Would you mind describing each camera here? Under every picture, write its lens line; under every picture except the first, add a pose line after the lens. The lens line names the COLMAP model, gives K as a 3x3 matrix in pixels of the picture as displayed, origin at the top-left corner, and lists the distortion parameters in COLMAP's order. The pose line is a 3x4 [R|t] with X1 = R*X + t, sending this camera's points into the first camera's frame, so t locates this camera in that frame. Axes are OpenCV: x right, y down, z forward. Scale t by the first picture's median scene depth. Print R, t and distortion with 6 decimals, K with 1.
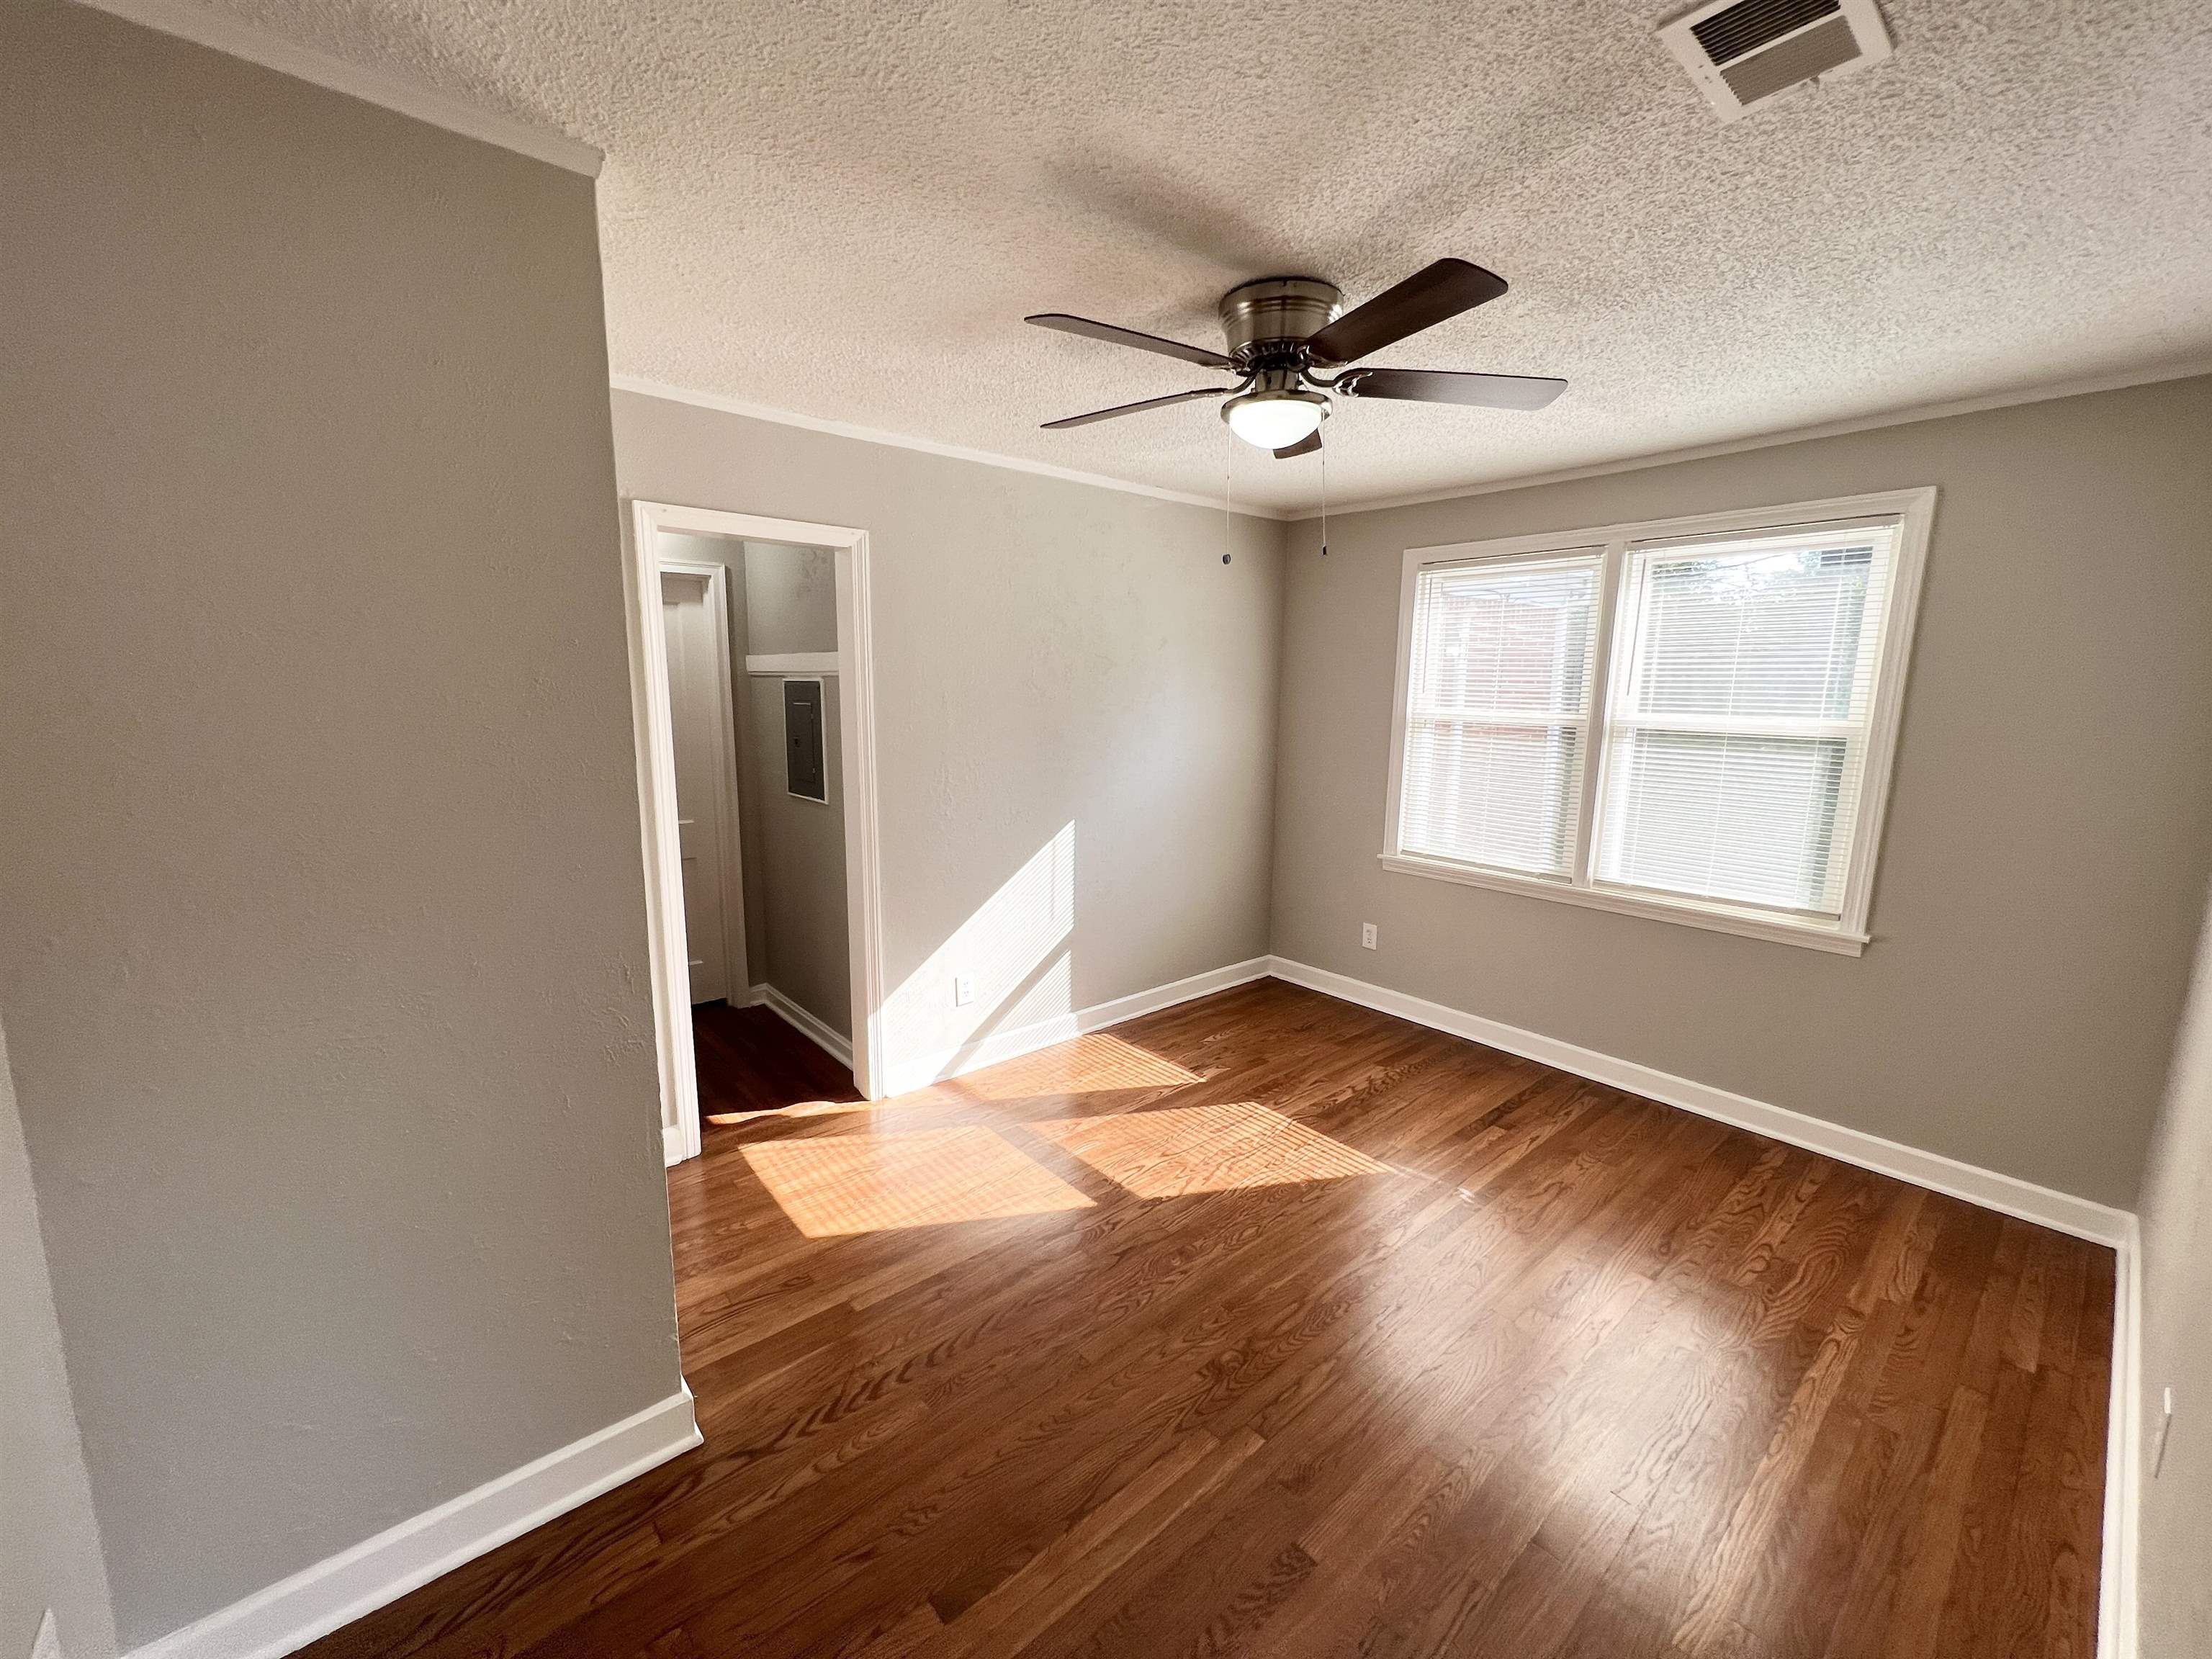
lens RADIAL K [[884.7, 0, 1106.0], [0, 884.7, 829.5], [0, 0, 1]] dist [-0.001582, -0.000088]
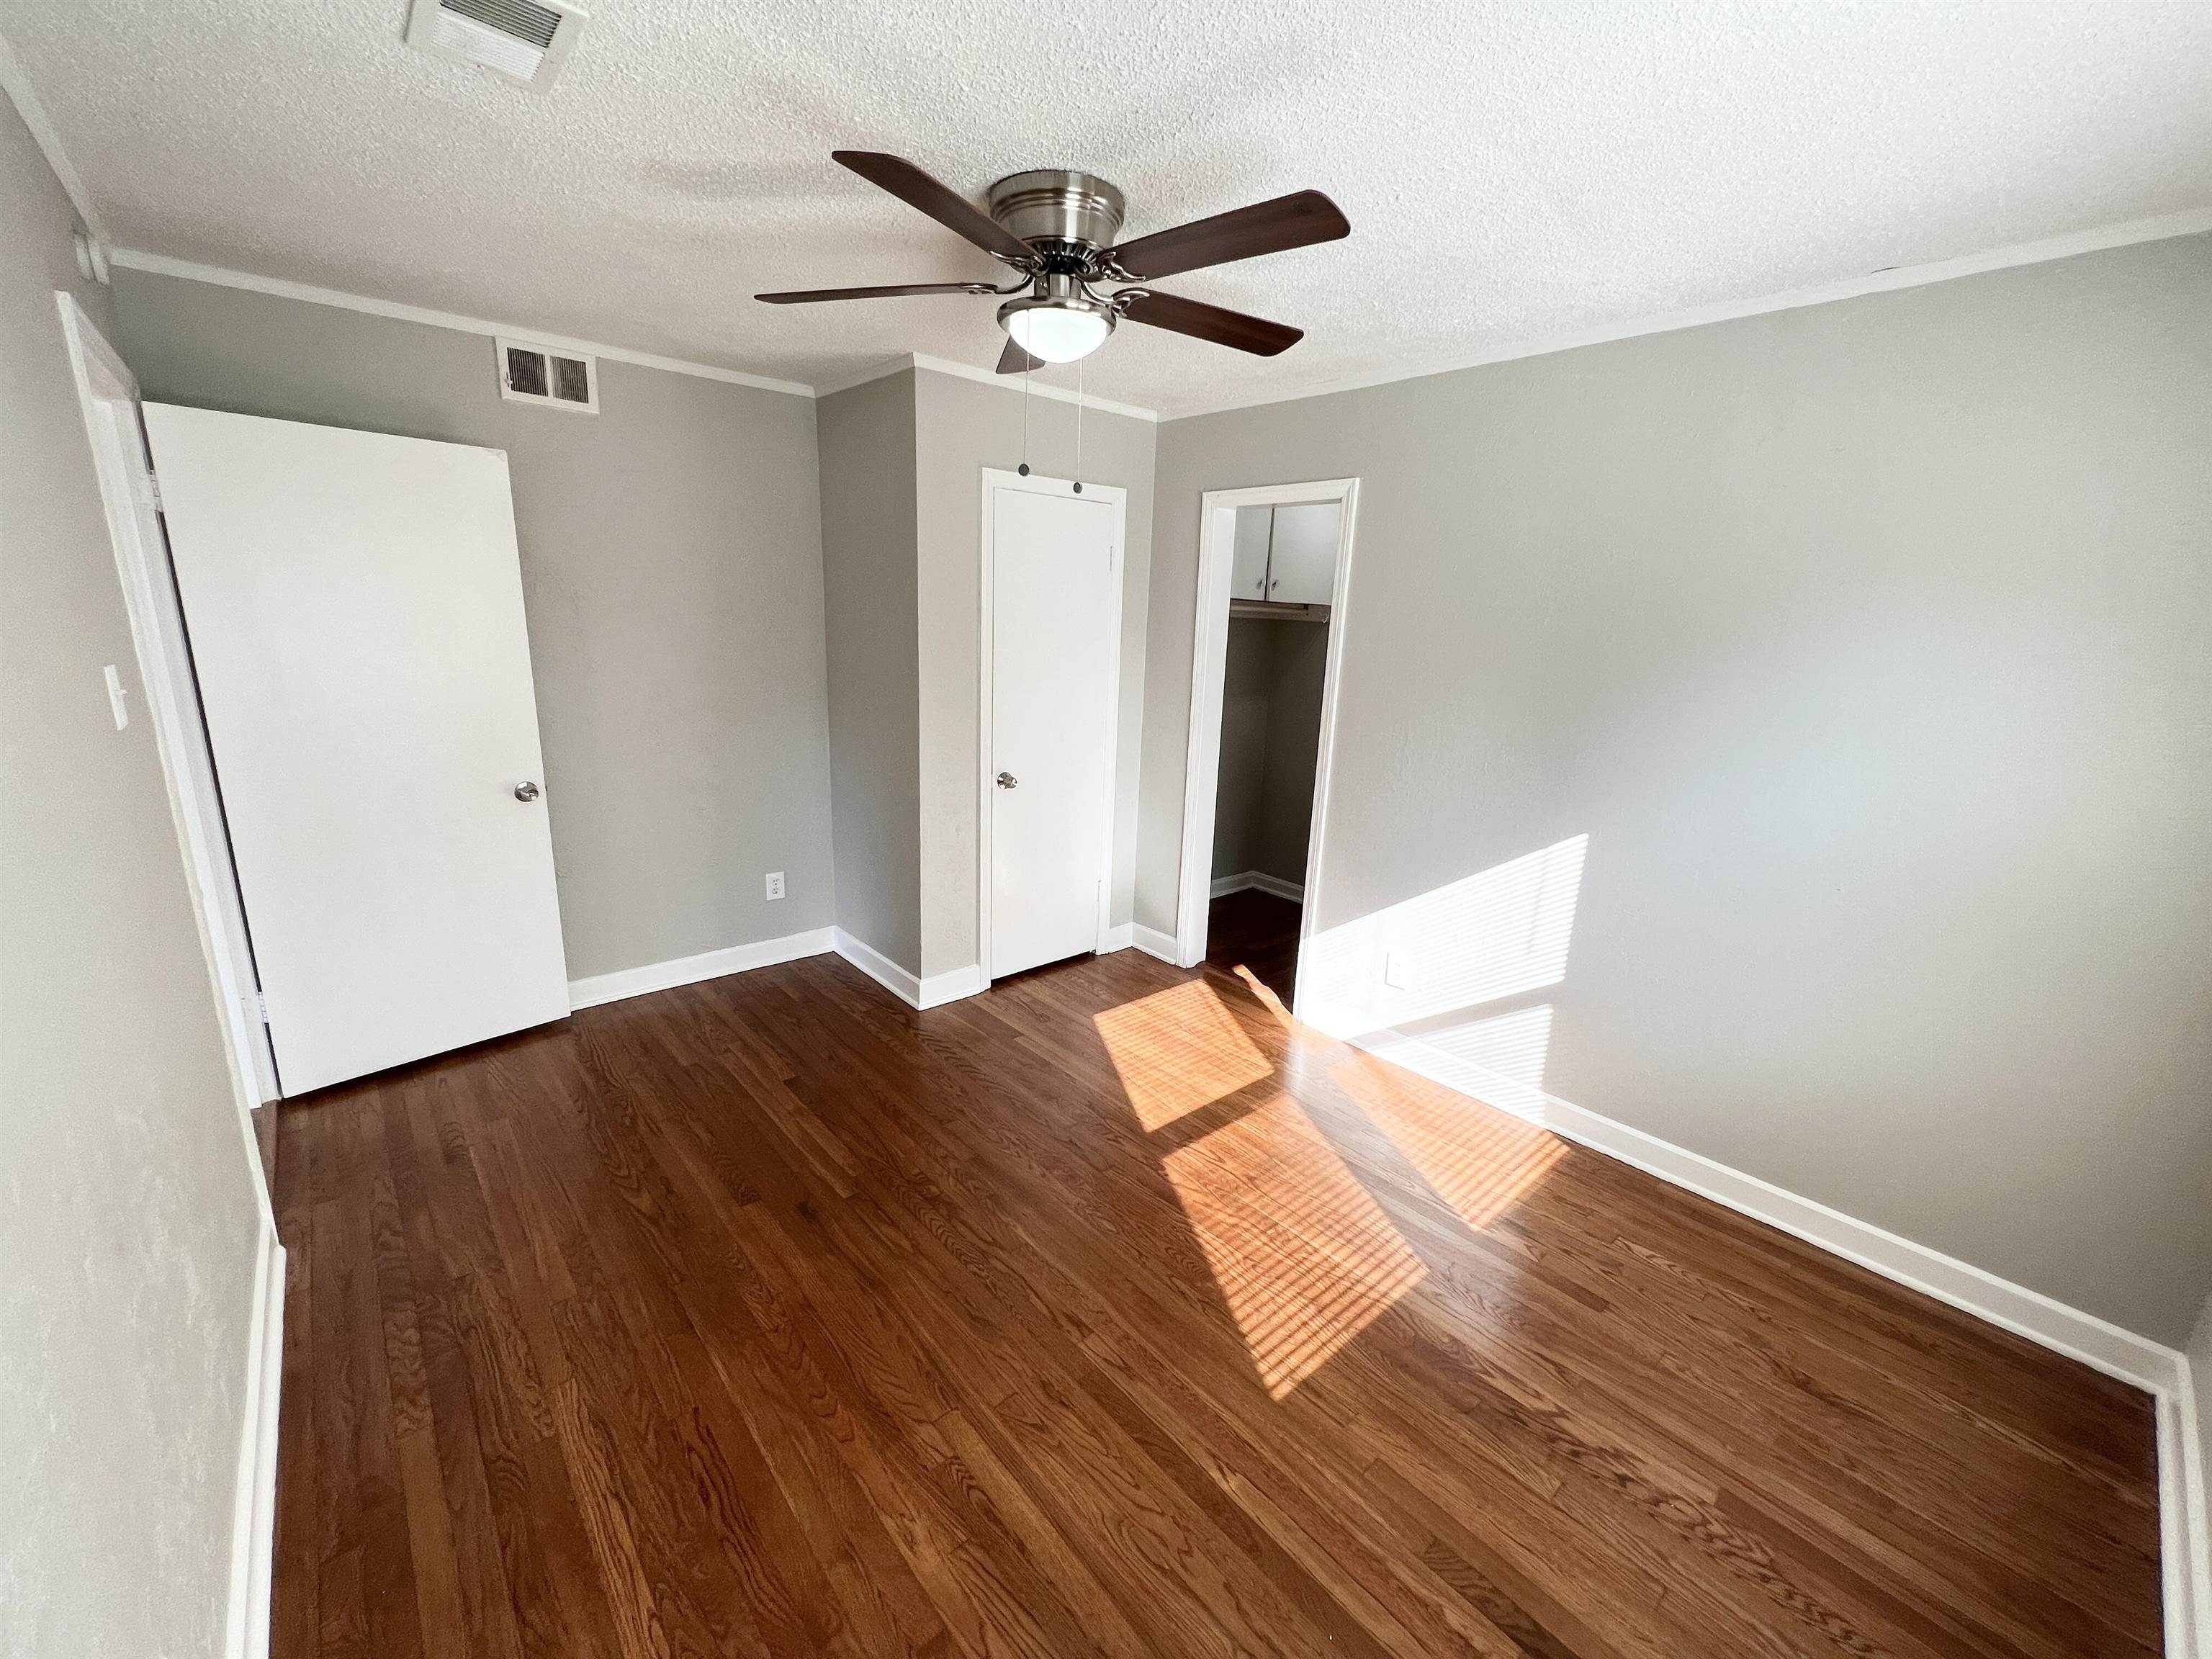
lens RADIAL K [[884.7, 0, 1106.0], [0, 884.7, 829.5], [0, 0, 1]] dist [-0.001582, -0.000088]
pose [[0.015544, 0.228453, -0.973431, 0.873945], [-0.198727, 0.954832, 0.220915, -0.128987], [0.979932, 0.190014, 0.060242, 0.781479]]
